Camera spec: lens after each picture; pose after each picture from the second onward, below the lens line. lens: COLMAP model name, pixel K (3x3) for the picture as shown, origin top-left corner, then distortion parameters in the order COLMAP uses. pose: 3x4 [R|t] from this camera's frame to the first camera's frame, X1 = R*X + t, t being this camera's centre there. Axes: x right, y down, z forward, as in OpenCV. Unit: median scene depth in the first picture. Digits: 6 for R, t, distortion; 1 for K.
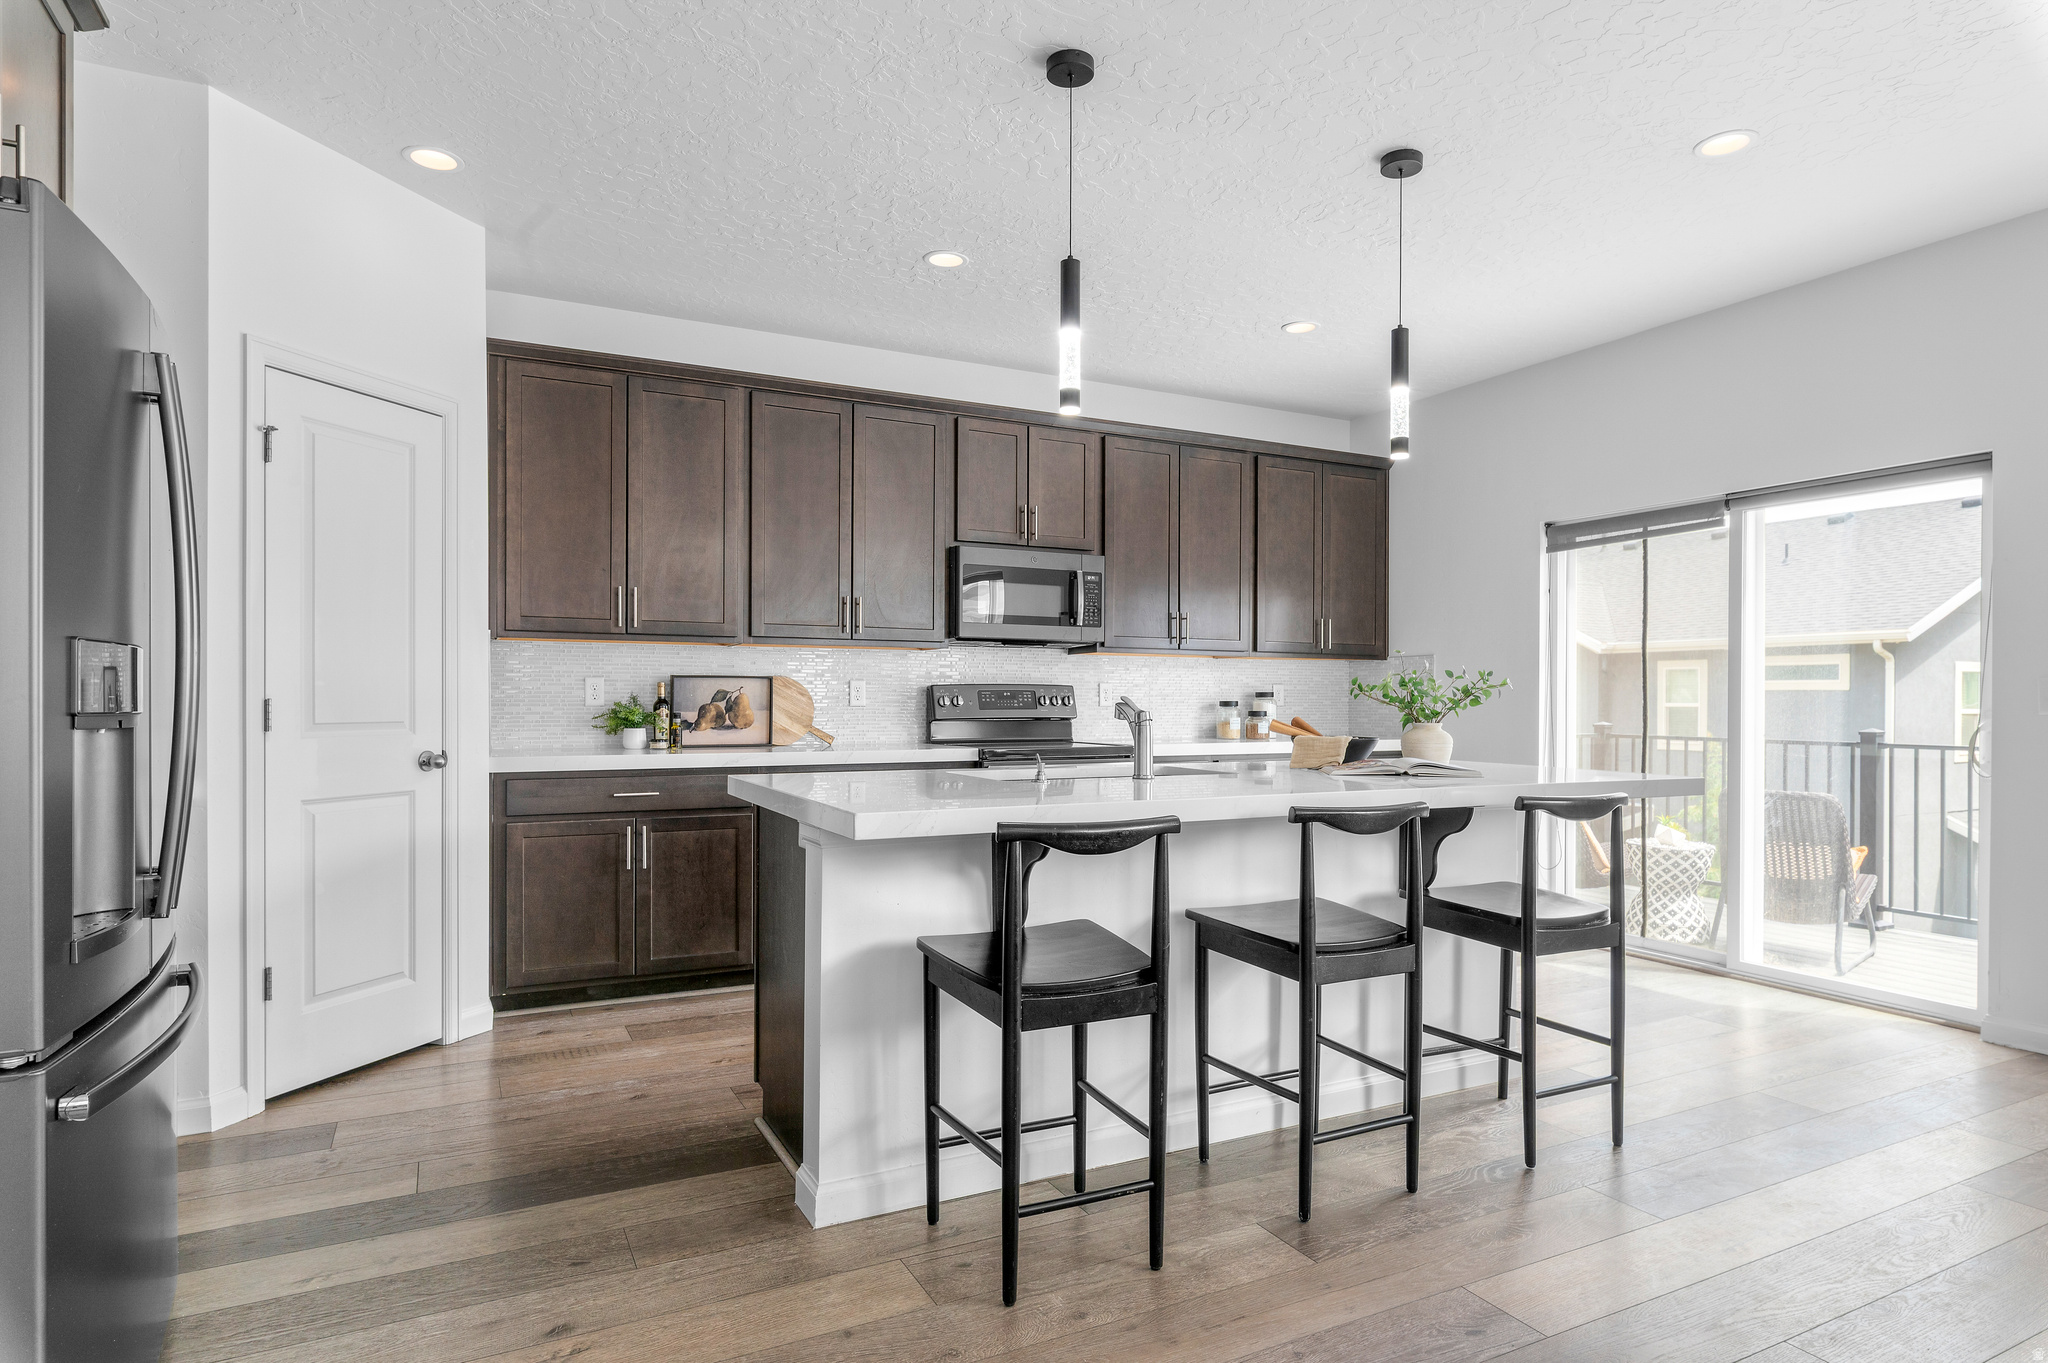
lens RADIAL K [[1147.0, 0, 1054.6], [0, 1147.0, 704.5], [0, 0, 1]] dist [0.005296, 0.000471]
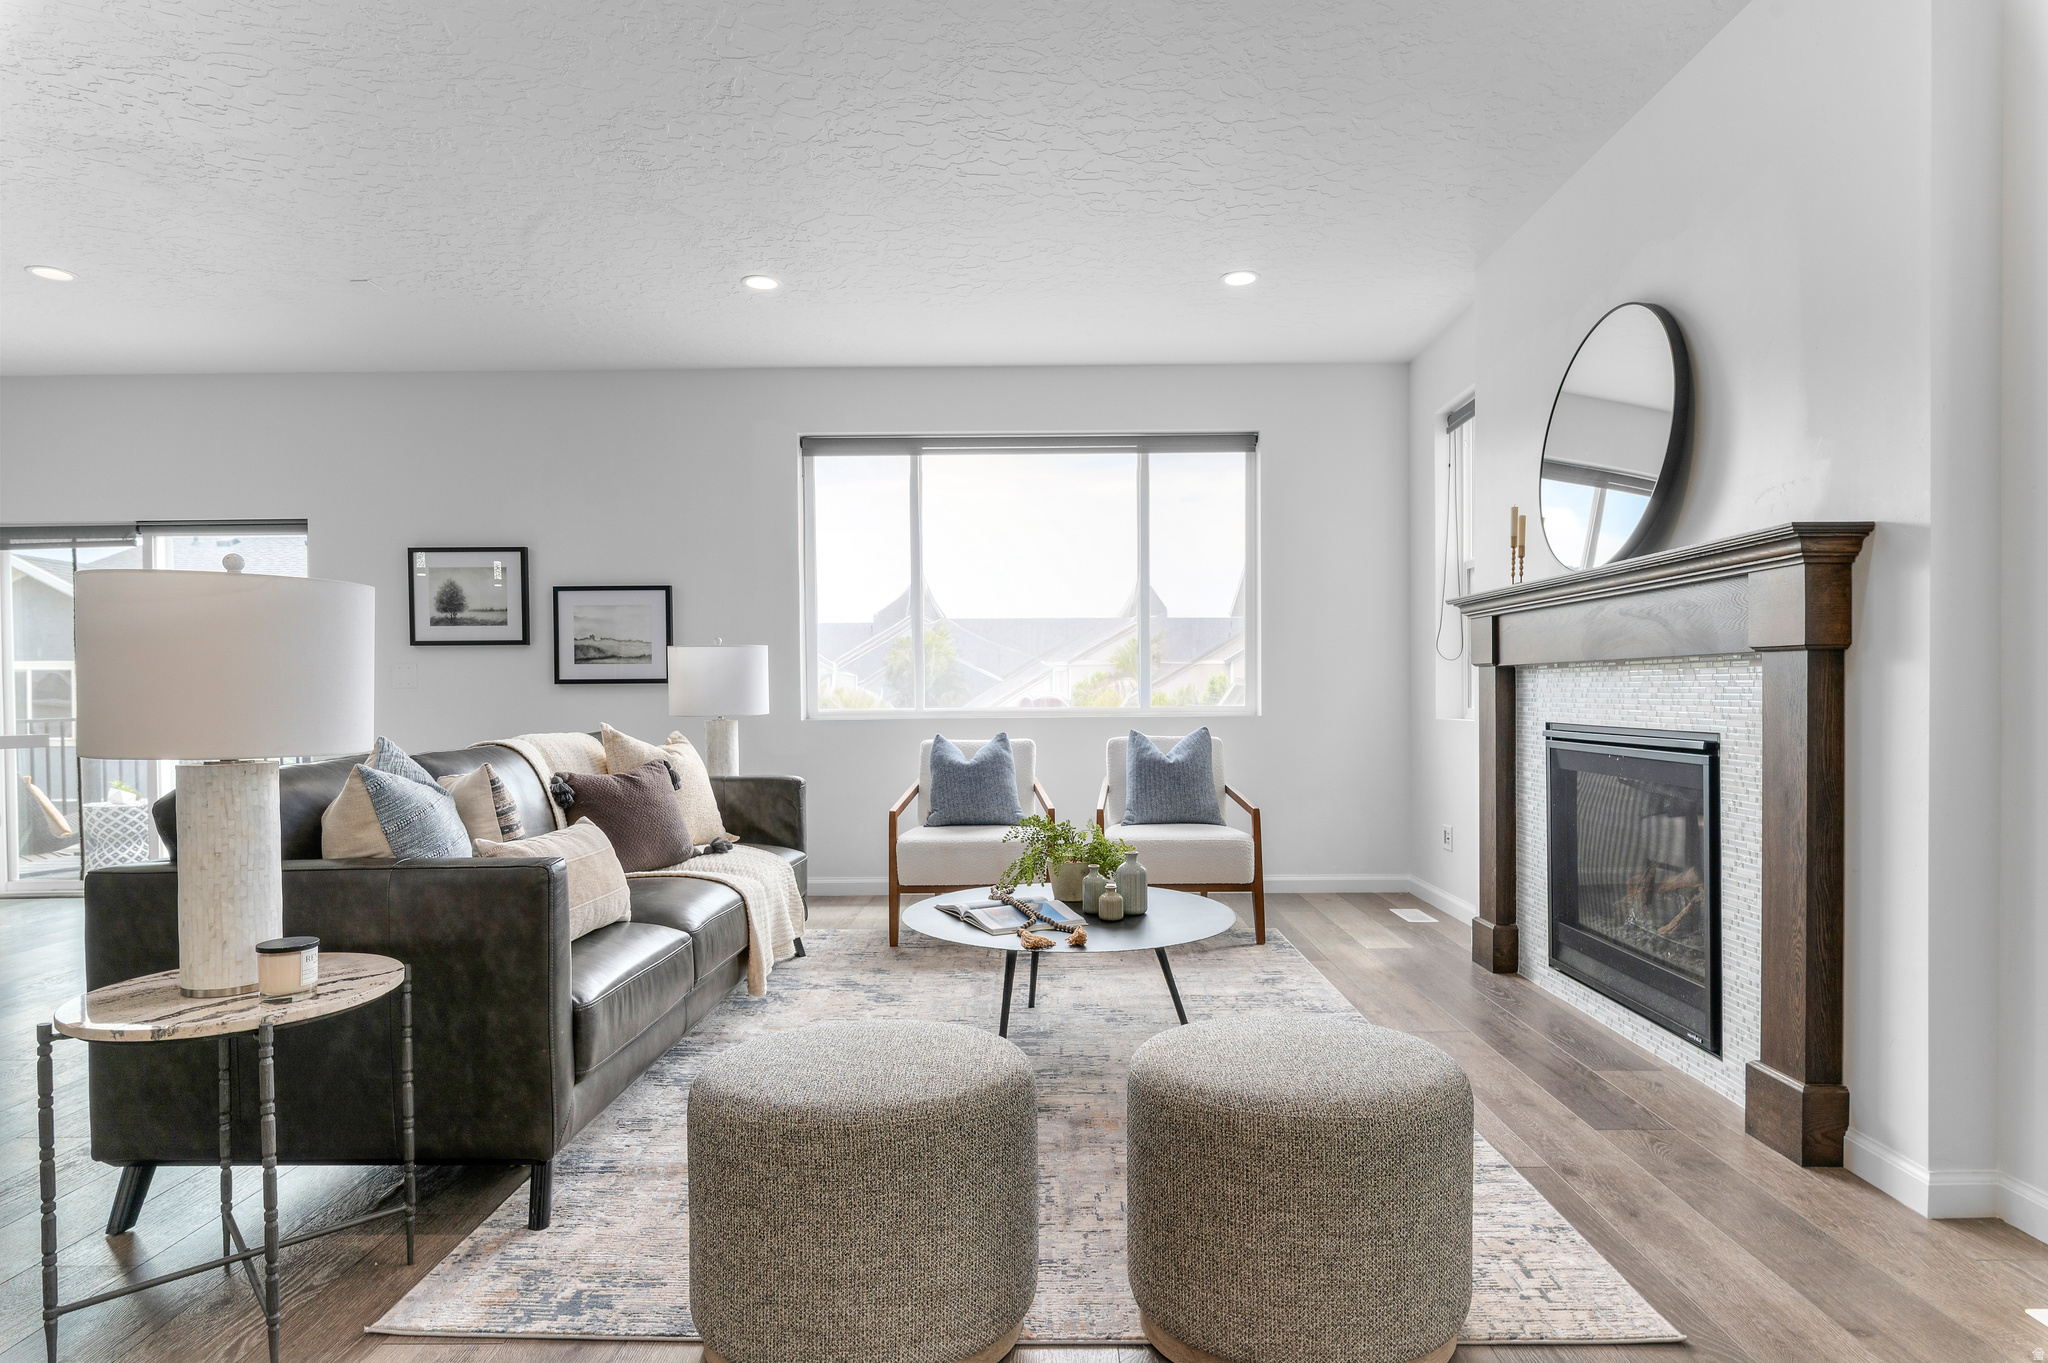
lens RADIAL K [[1081.5, 0, 1036.8], [0, 1081.5, 703.6], [0, 0, 1]] dist [-0.003382, -0.000759]
pose [[0.473468, -0.016312, 0.880660, -0.003832], [0.013960, 0.999842, 0.011015, 0.020686], [-0.880701, 0.007079, 0.473621, -0.441066]]
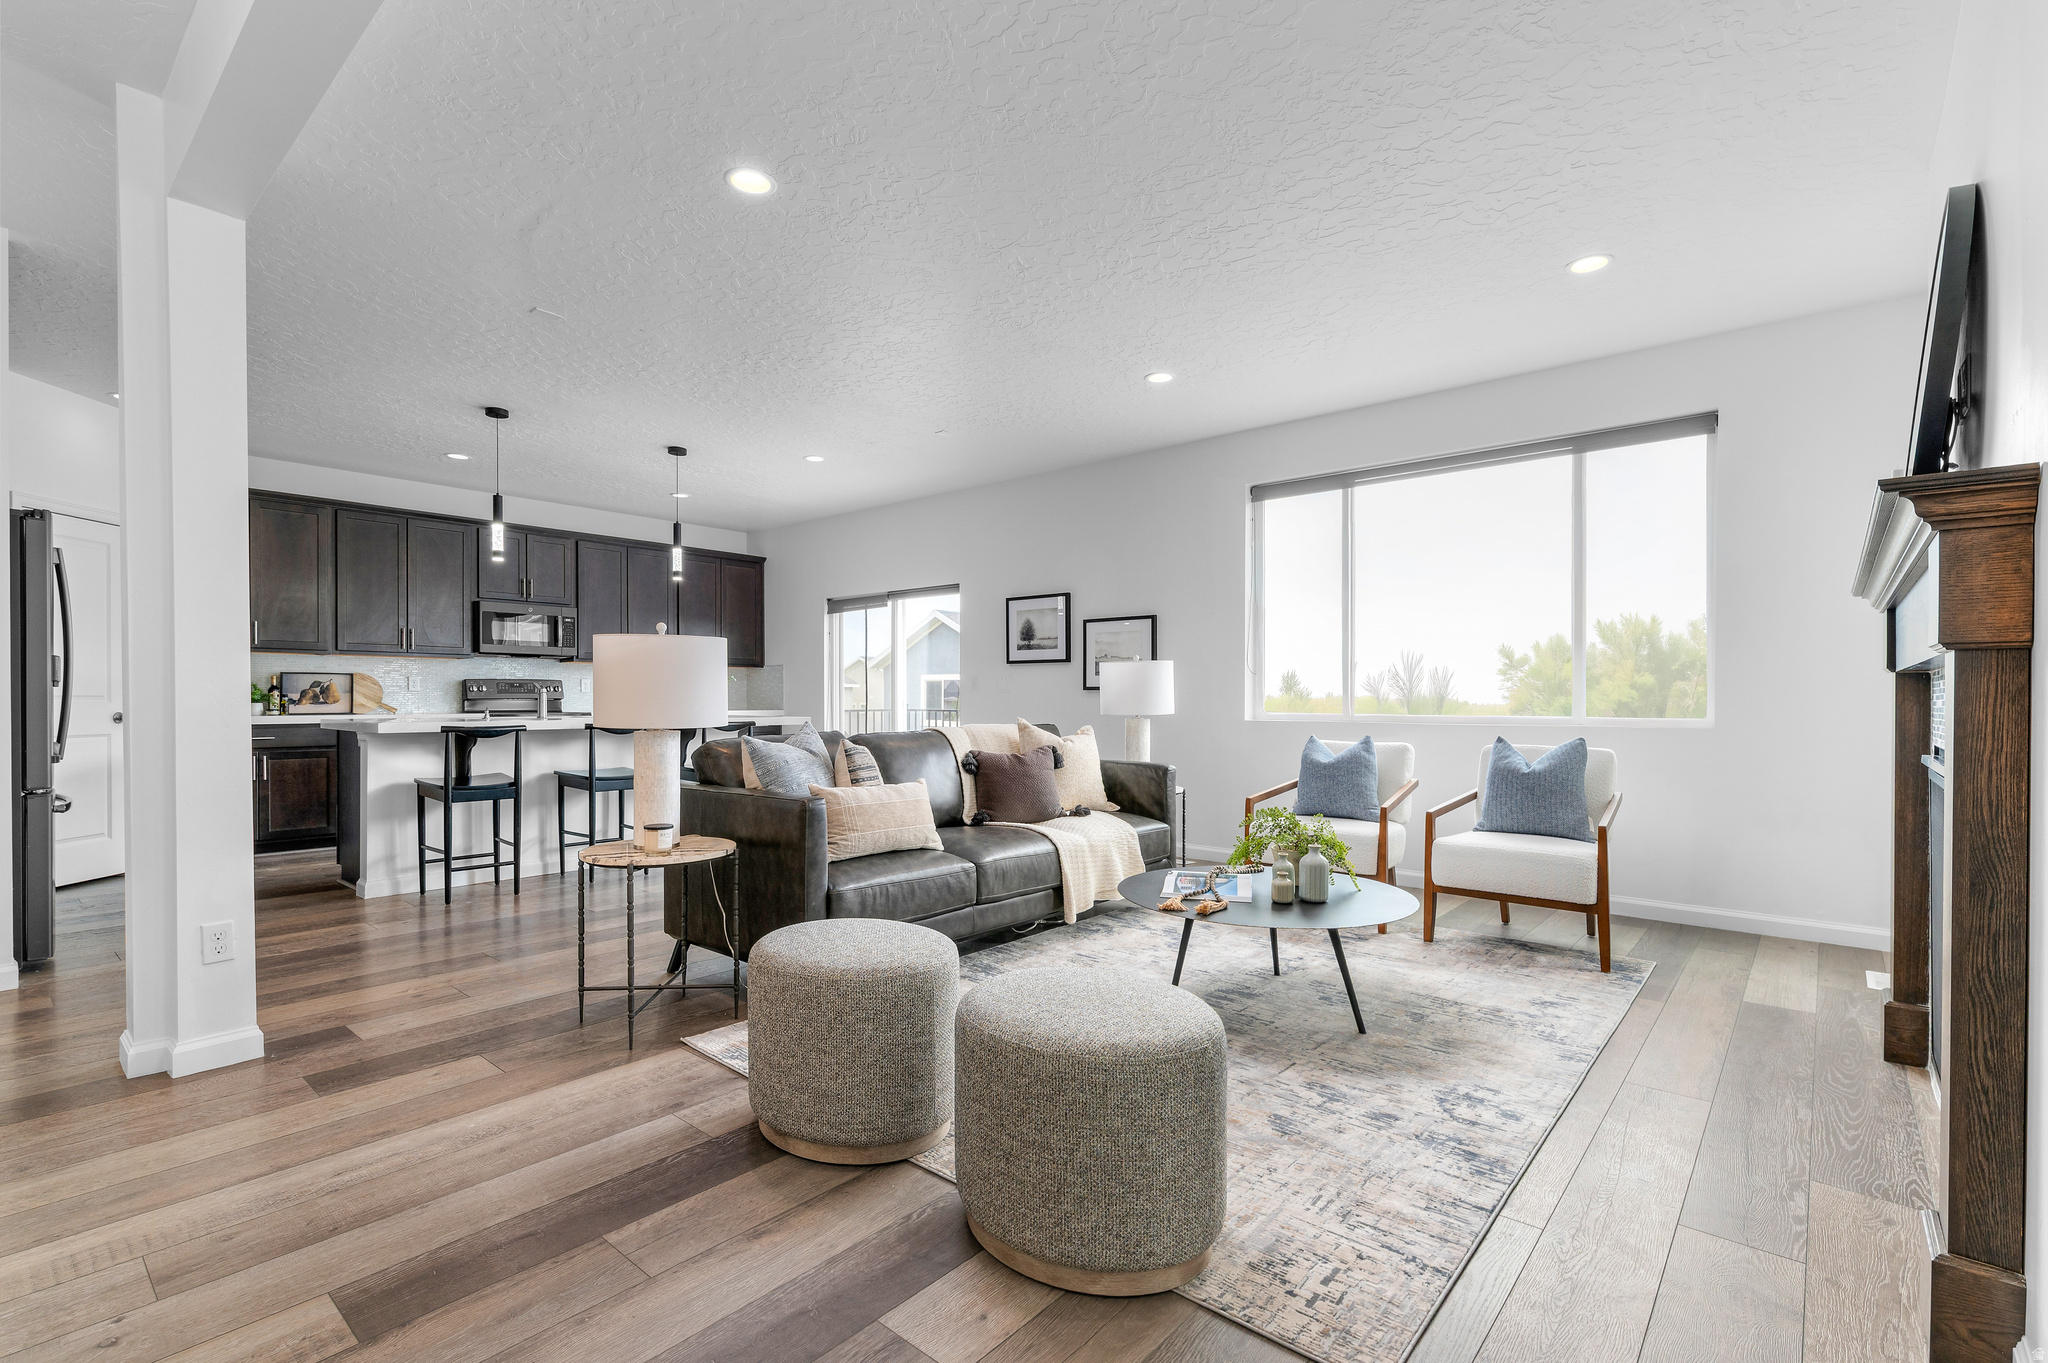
lens RADIAL K [[926.9, 0, 1036.9], [0, 926.9, 705.3], [0, 0, 1]] dist [0.006470, -0.000013]
pose [[0.930568, -0.004415, 0.366093, 0.202372], [0.003342, 0.999988, 0.003565, 0.022440], [-0.366104, -0.002094, 0.930571, -0.690445]]
